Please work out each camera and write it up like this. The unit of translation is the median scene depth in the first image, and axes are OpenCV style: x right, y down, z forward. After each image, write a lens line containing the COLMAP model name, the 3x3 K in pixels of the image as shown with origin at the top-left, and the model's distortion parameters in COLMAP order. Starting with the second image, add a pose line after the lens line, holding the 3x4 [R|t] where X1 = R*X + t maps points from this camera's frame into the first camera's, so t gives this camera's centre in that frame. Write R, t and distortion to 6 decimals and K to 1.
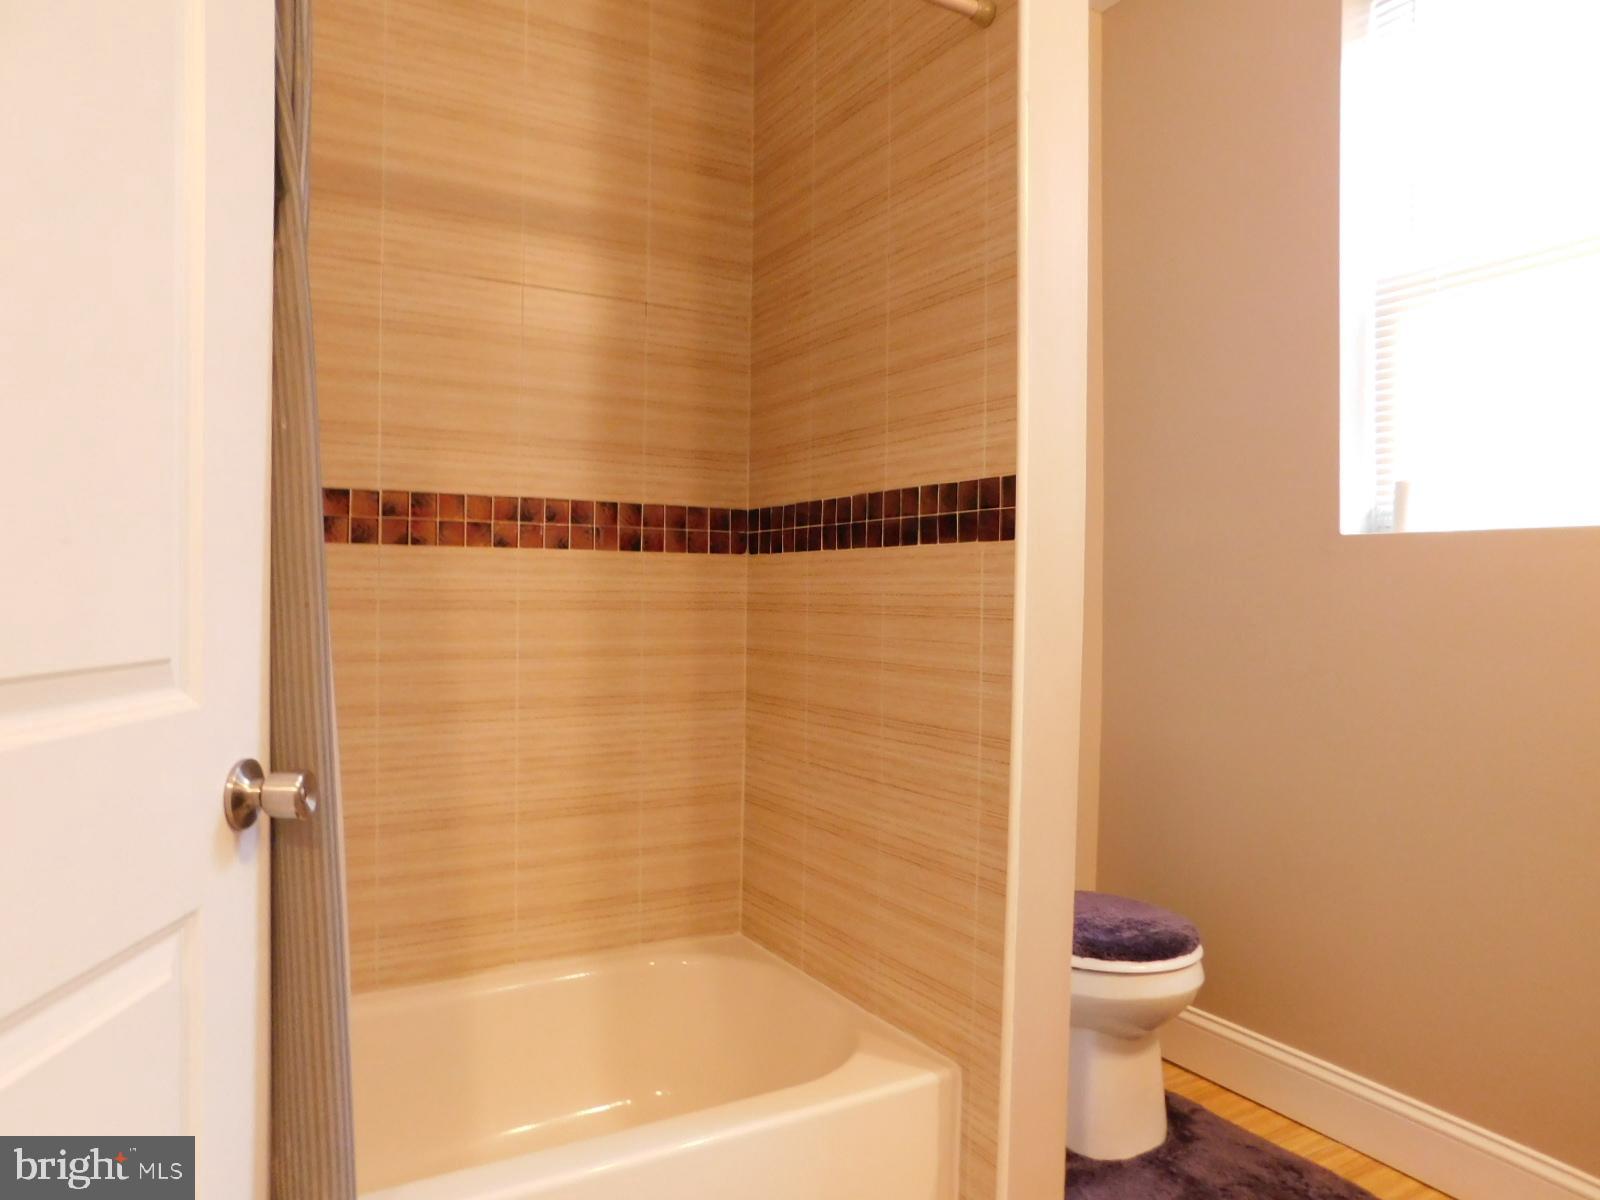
lens RADIAL K [[1107.2, 0, 800.0], [0, 1107.2, 600.0], [0, 0, 1]] dist [-0.061511, 0.034242]
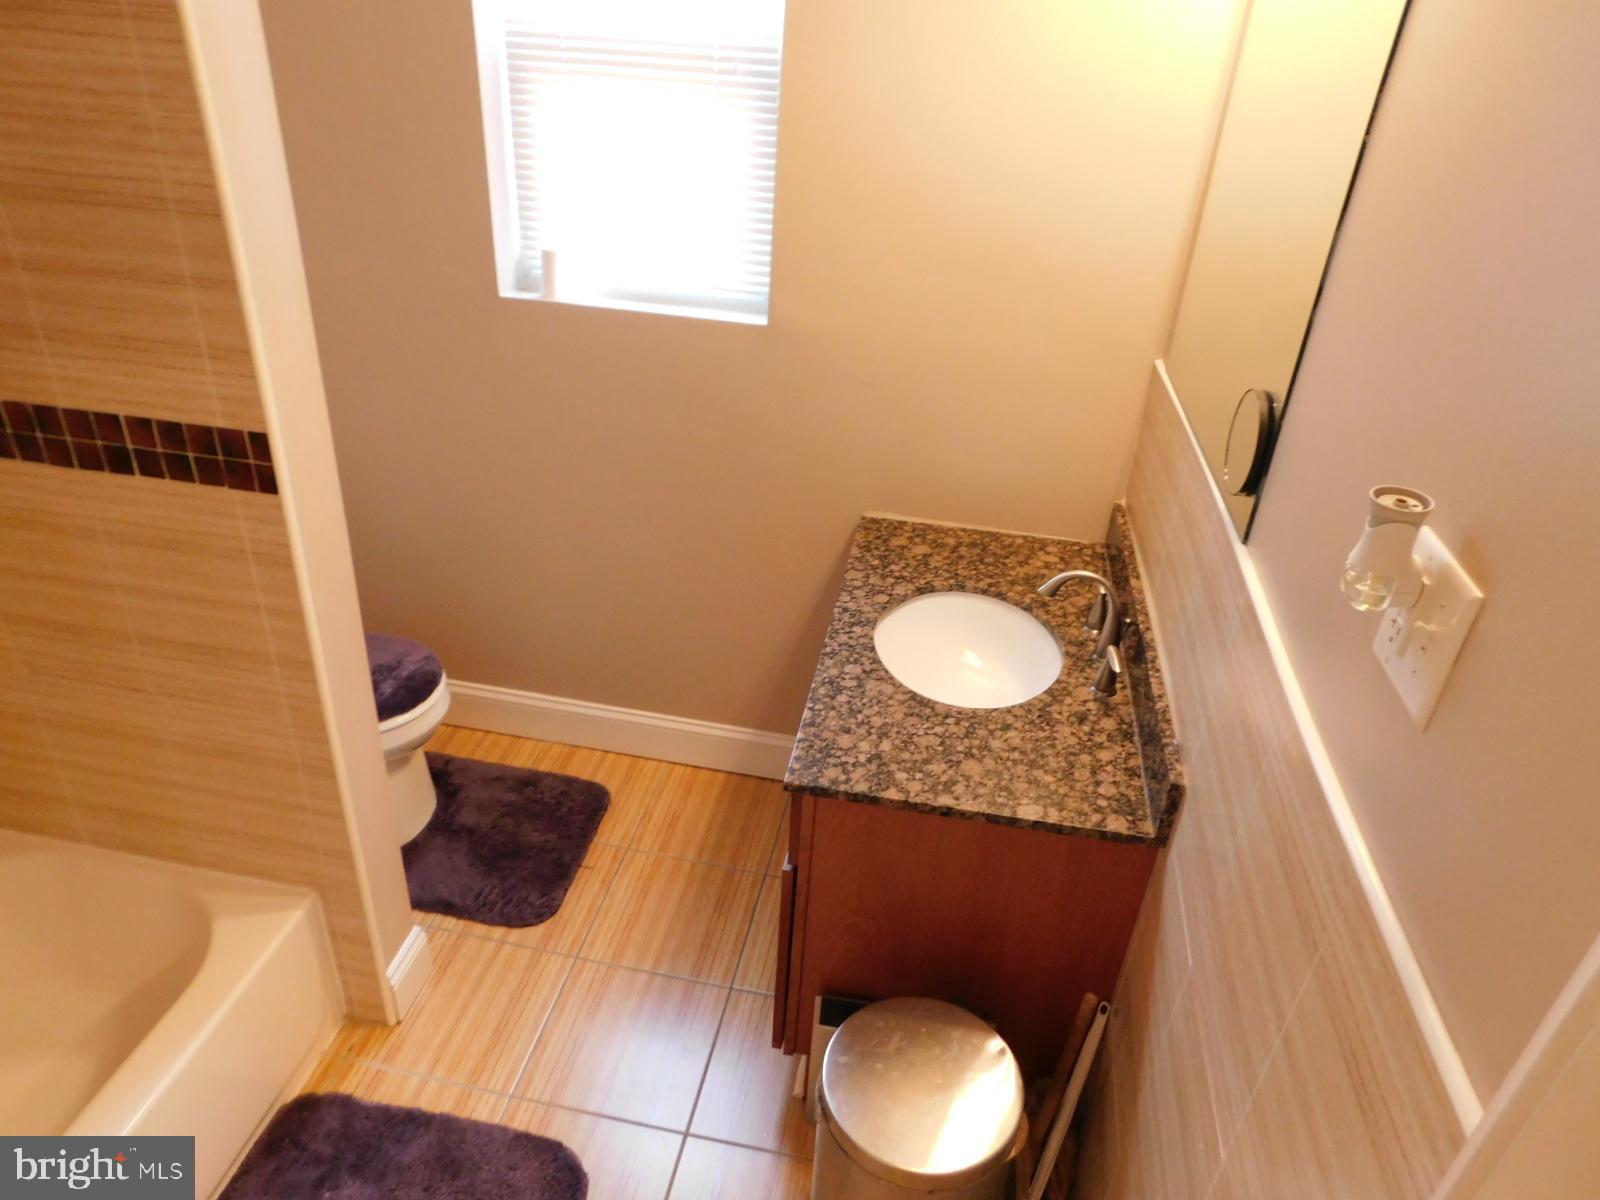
lens RADIAL K [[1085.7, 0, 800.0], [0, 1085.7, 600.0], [0, 0, 1]] dist [-0.051086, 0.032412]
pose [[0.662327, -0.366538, 0.653431, -0.140832], [-0.046705, 0.850259, 0.524288, -0.445530], [-0.747757, -0.377769, 0.546031, 0.086005]]
